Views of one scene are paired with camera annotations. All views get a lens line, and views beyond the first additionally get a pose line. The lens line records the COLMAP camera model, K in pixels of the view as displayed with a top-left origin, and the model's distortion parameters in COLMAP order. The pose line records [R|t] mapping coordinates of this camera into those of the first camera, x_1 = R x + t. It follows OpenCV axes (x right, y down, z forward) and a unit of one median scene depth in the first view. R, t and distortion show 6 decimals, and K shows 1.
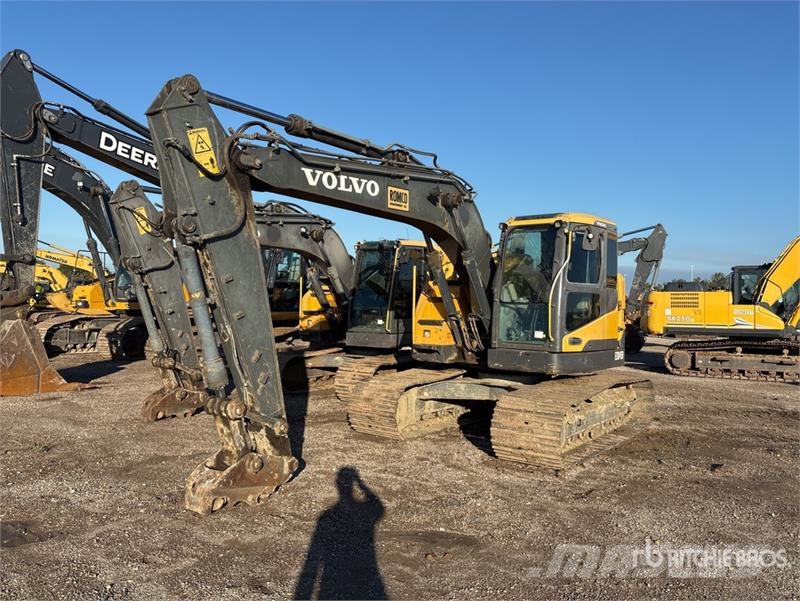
lens RADIAL K [[593.9, 0, 400.0], [0, 593.9, 300.5], [0, 0, 1]] dist [0.038041, -0.061770]
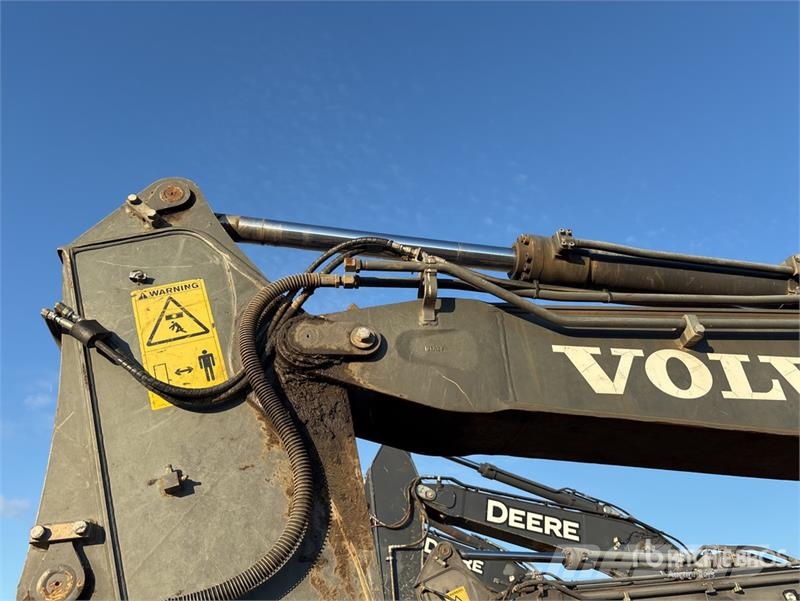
lens RADIAL K [[609.1, 0, 407.6], [0, 609.1, 310.1], [0, 0, 1]] dist [0.027180, -0.033332]
pose [[0.731815, -0.393201, -0.556632, -0.024861], [0.010600, 0.823240, -0.567594, -0.039781], [0.681421, 0.409474, 0.606628, 0.500374]]
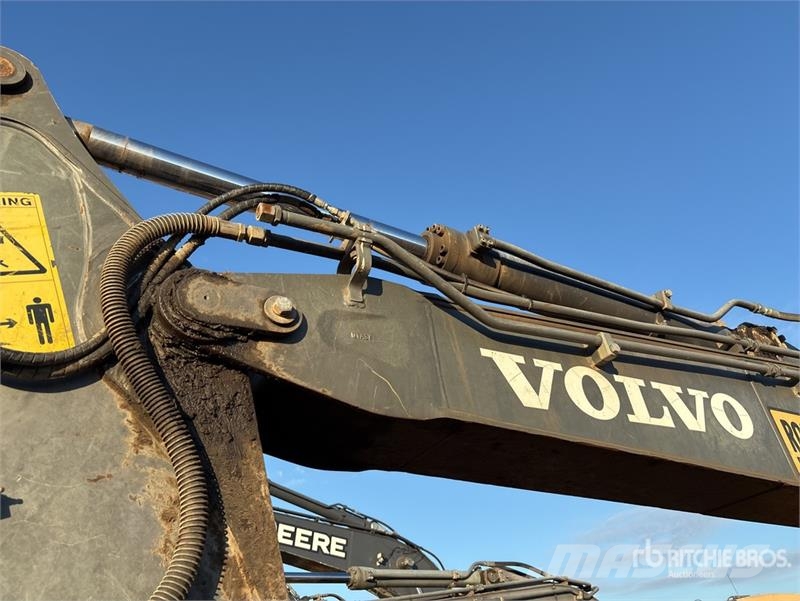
lens RADIAL K [[609.1, 0, 407.6], [0, 609.1, 310.1], [0, 0, 1]] dist [0.027180, -0.033332]
pose [[0.924259, -0.292620, -0.245191, -0.081991], [0.110320, 0.819574, -0.562252, -0.056888], [0.365479, 0.492617, 0.789781, 0.507383]]
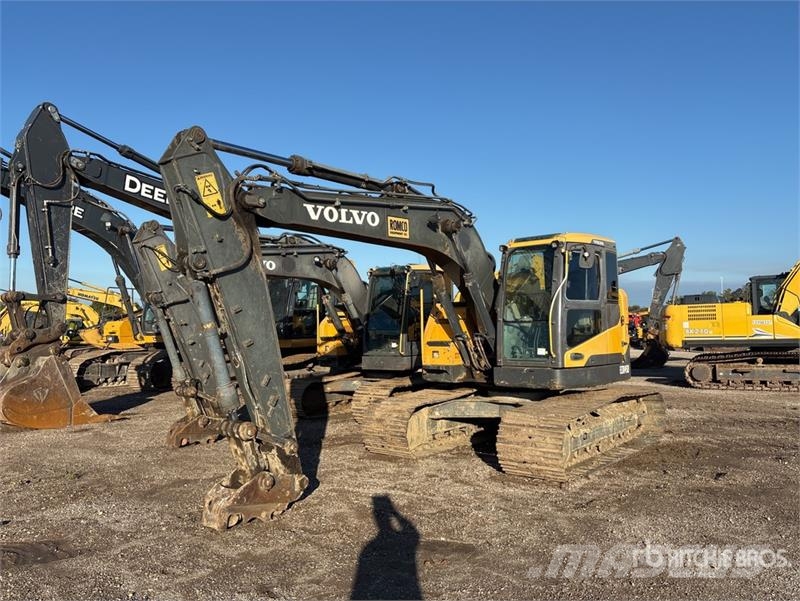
lens RADIAL K [[593.9, 0, 400.0], [0, 593.9, 300.5], [0, 0, 1]] dist [0.038041, -0.061770]
pose [[0.998344, -0.039768, -0.041559, 0.031308], [0.038072, 0.998440, -0.040835, 0.001617], [0.043118, 0.039185, 0.998301, -0.040770]]
